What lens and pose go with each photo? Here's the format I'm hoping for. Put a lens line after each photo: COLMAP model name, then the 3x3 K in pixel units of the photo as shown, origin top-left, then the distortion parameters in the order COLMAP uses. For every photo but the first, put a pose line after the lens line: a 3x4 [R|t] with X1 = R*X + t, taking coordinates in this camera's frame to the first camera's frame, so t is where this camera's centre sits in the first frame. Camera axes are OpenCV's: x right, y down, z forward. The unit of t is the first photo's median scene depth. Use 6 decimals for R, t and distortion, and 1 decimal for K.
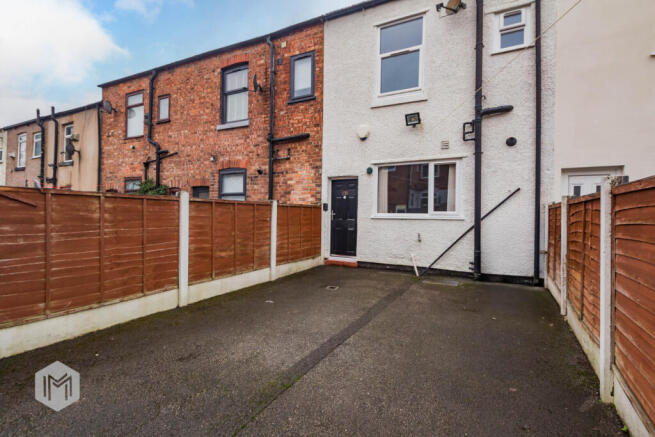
lens RADIAL K [[322.4, 0, 327.3], [0, 322.4, 215.2], [0, 0, 1]] dist [-0.000503, 0.000122]
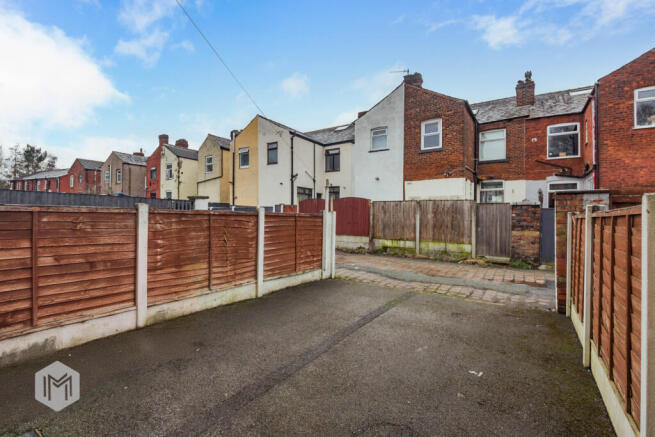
lens RADIAL K [[322.4, 0, 326.8], [0, 322.4, 217.4], [0, 0, 1]] dist [-0.000503, 0.000122]
pose [[-0.995798, -0.018232, 0.089742, 0.086370], [-0.018112, 0.999834, 0.002151, -0.044498], [-0.089766, 0.000516, -0.995963, 2.392325]]
